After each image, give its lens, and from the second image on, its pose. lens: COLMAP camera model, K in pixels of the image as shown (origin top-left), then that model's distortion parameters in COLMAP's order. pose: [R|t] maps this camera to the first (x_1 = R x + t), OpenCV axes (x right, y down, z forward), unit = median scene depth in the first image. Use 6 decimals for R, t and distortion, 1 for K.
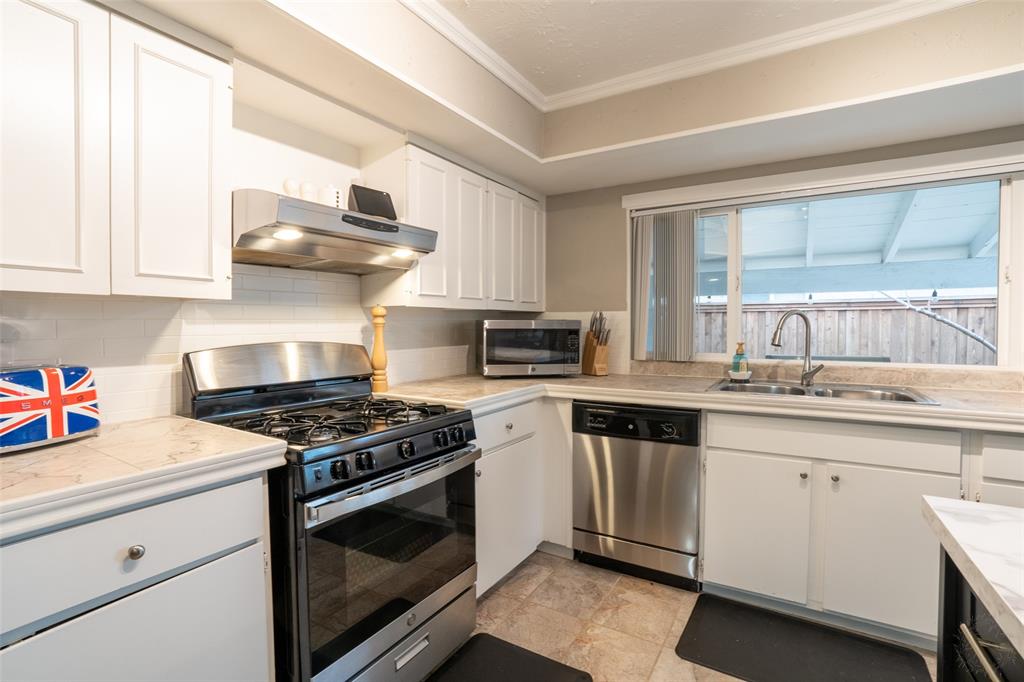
lens RADIAL K [[473.3, 0, 512.0], [0, 473.3, 340.3], [0, 0, 1]] dist [-0.054977, 0.017959]
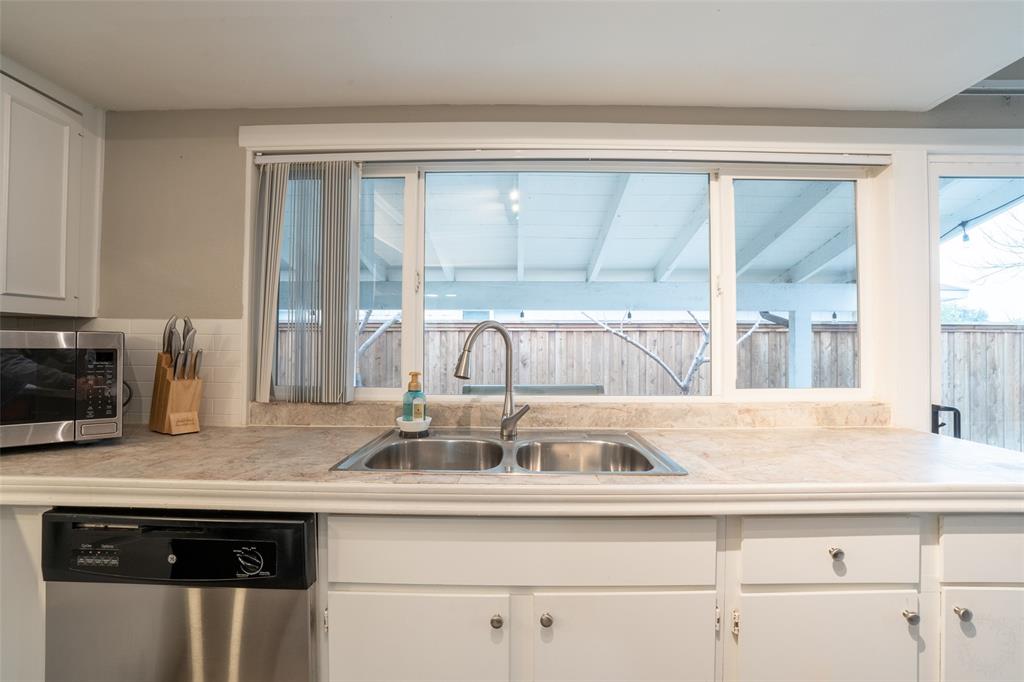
lens RADIAL K [[473.3, 0, 506.4], [0, 473.3, 337.6], [0, 0, 1]] dist [-0.054977, 0.017959]
pose [[0.865660, 0.016117, 0.500372, 0.284711], [0.007597, 0.998944, -0.045320, -0.012051], [-0.500574, 0.043033, 0.864623, 0.399582]]
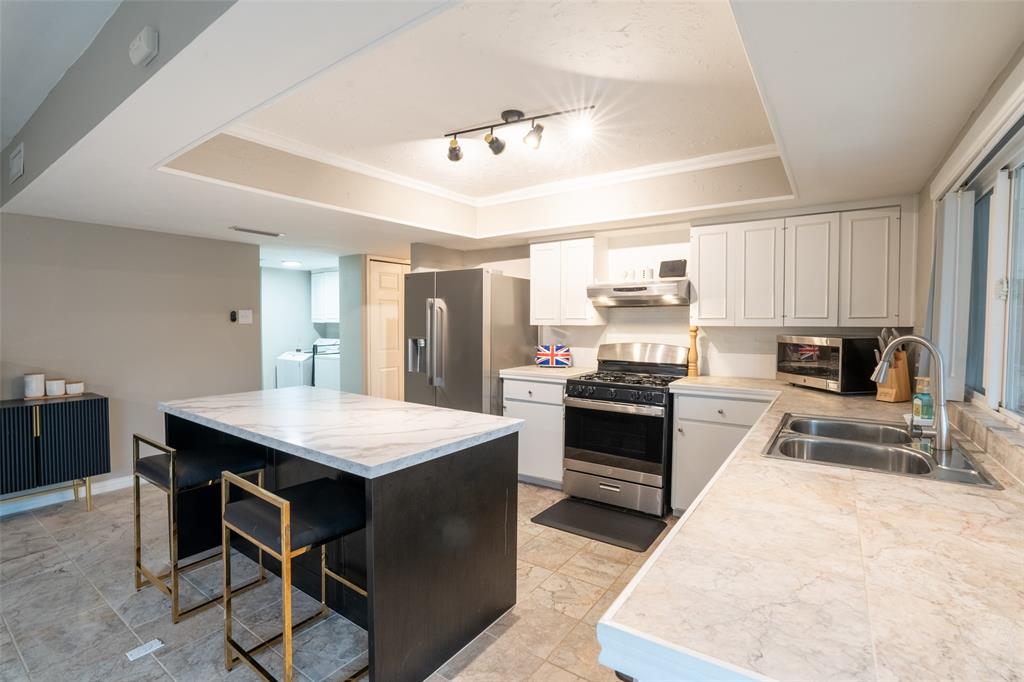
lens RADIAL K [[473.3, 0, 501.6], [0, 473.3, 338.1], [0, 0, 1]] dist [-0.054977, 0.017959]
pose [[-0.064155, 0.040015, -0.997137, 1.266859], [-0.032070, 0.998597, 0.042136, -0.066616], [0.997425, 0.034681, -0.062782, 0.385308]]
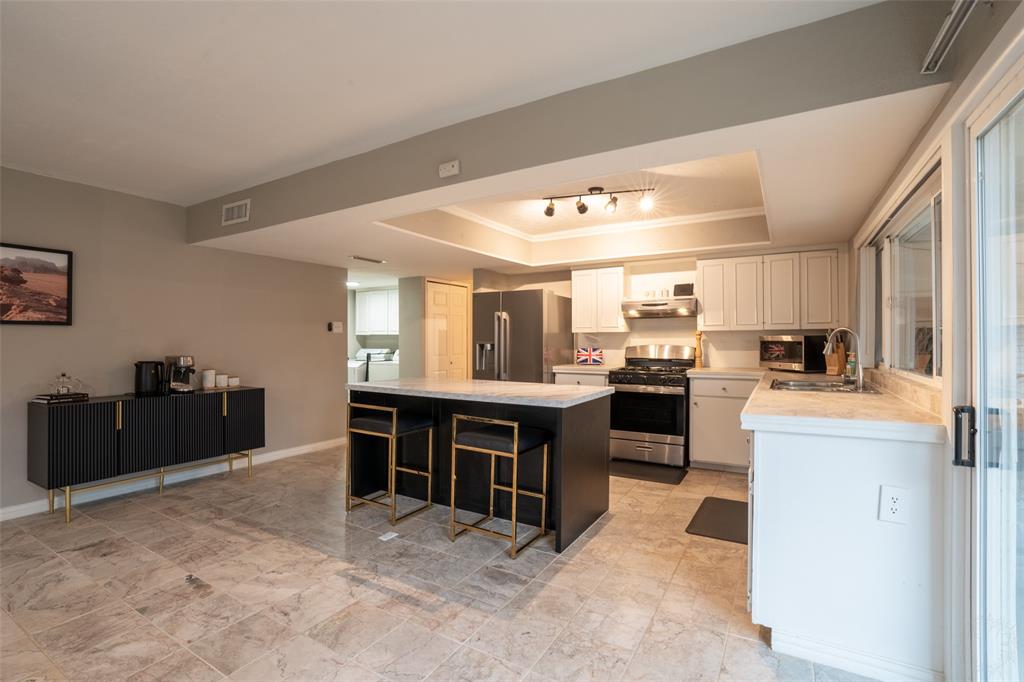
lens RADIAL K [[473.3, 0, 503.1], [0, 473.3, 339.8], [0, 0, 1]] dist [-0.054977, 0.017959]
pose [[0.014206, 0.005035, -0.999886, 1.780812], [-0.026872, 0.999628, 0.004652, -0.010370], [0.999538, 0.026803, 0.014336, 0.015255]]
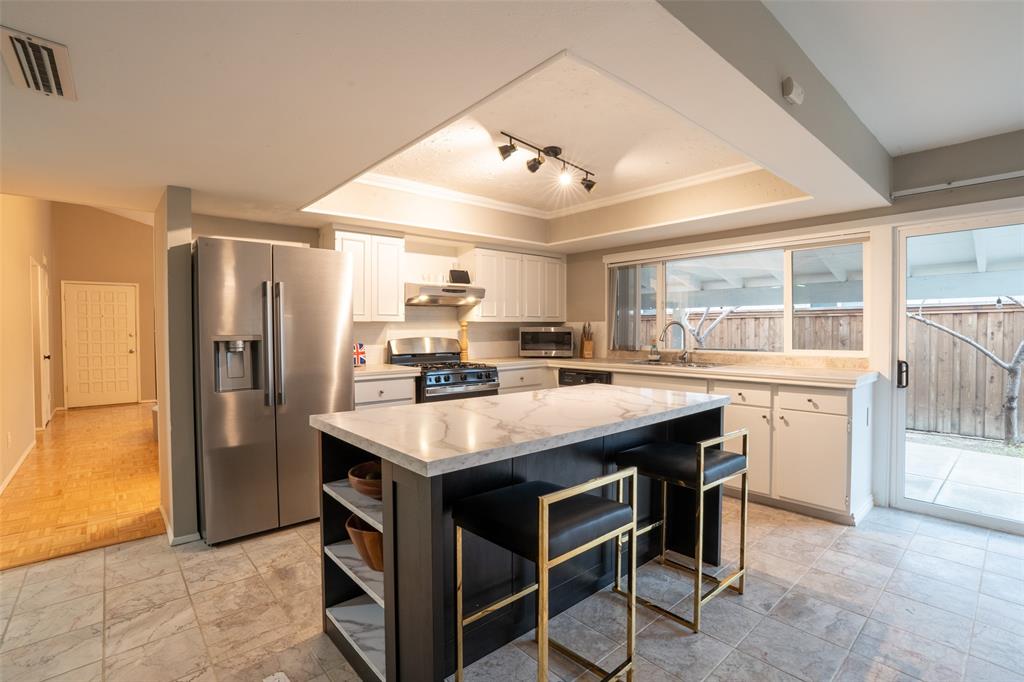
lens RADIAL K [[473.3, 0, 519.4], [0, 473.3, 341.0], [0, 0, 1]] dist [-0.054977, 0.017959]
pose [[0.958970, 0.006067, -0.283443, 0.520853], [-0.006945, 0.999974, -0.002092, 0.019070], [0.283423, 0.003975, 0.958987, -0.919934]]
